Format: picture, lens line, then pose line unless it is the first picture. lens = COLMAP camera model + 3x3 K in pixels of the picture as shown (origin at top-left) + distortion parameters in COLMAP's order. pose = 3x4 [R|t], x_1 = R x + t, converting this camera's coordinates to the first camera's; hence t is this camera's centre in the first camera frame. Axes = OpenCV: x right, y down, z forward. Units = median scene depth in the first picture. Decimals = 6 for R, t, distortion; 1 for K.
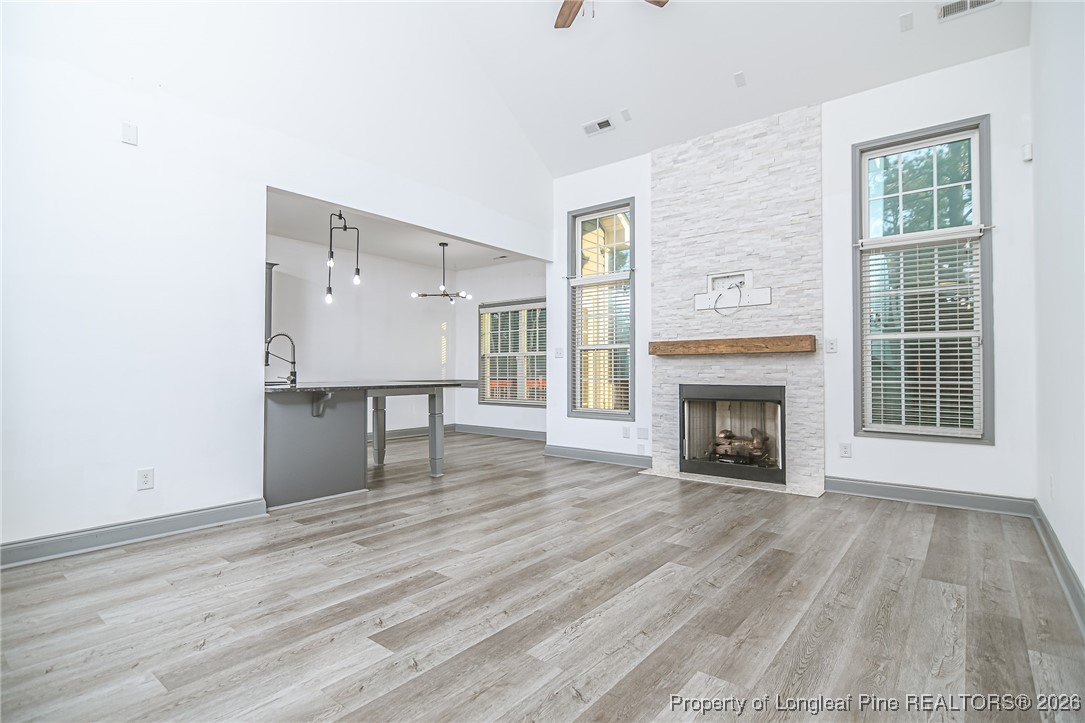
lens RADIAL K [[540.8, 0, 531.5], [0, 540.8, 360.5], [0, 0, 1]] dist [-0.009343, -0.006499]
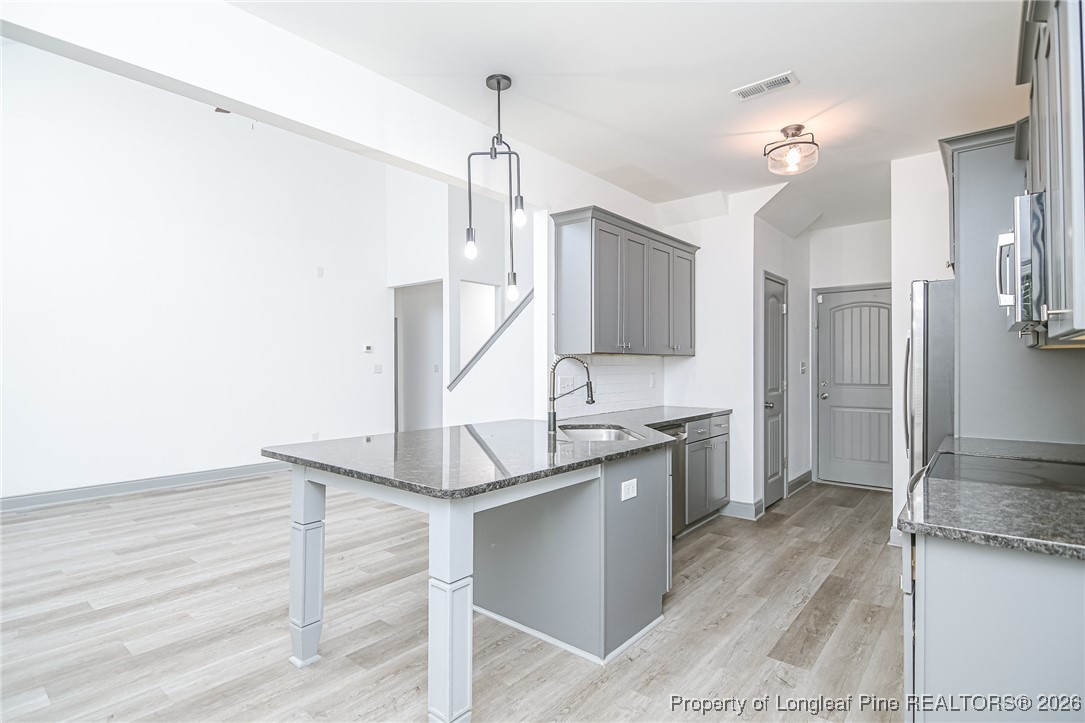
lens RADIAL K [[540.8, 0, 534.3], [0, 540.8, 368.9], [0, 0, 1]] dist [-0.009343, -0.006499]
pose [[-0.999936, 0.002585, 0.010996, -0.506104], [0.002472, 0.999944, -0.010271, -0.029612], [-0.011022, -0.010244, -0.999887, 1.980653]]
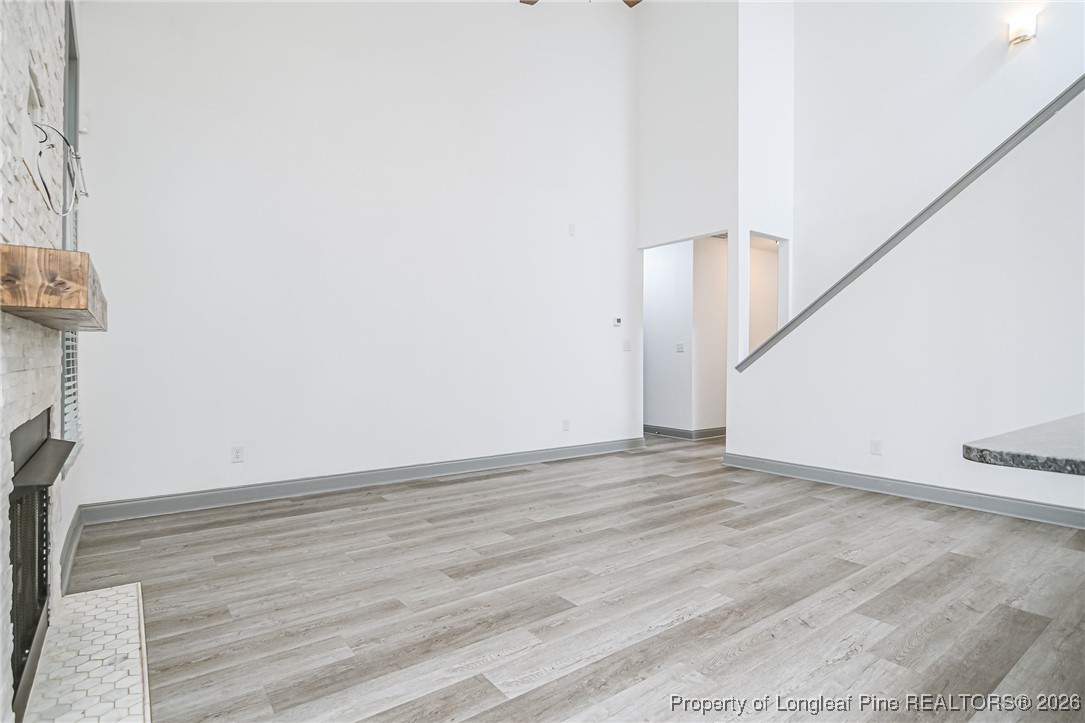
lens RADIAL K [[540.8, 0, 521.2], [0, 540.8, 360.3], [0, 0, 1]] dist [-0.009343, -0.006499]
pose [[-0.965188, -0.005558, 0.261499, -0.018620], [-0.009591, 0.999854, -0.014149, 0.019493], [-0.261383, -0.016165, -0.965100, 1.682365]]
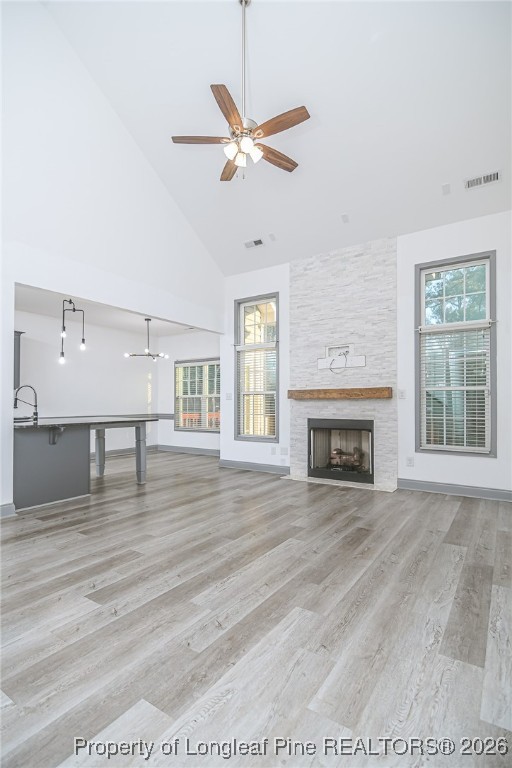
lens RADIAL K [[382.8, 0, 258.5], [0, 382.8, 399.3], [0, 0, 1]] dist [-0.009343, -0.006499]
pose [[0.994471, 0.000461, 0.105011, 0.037525], [-0.001383, 0.999961, 0.008705, -0.025851], [-0.105003, -0.008802, 0.994433, -0.057650]]
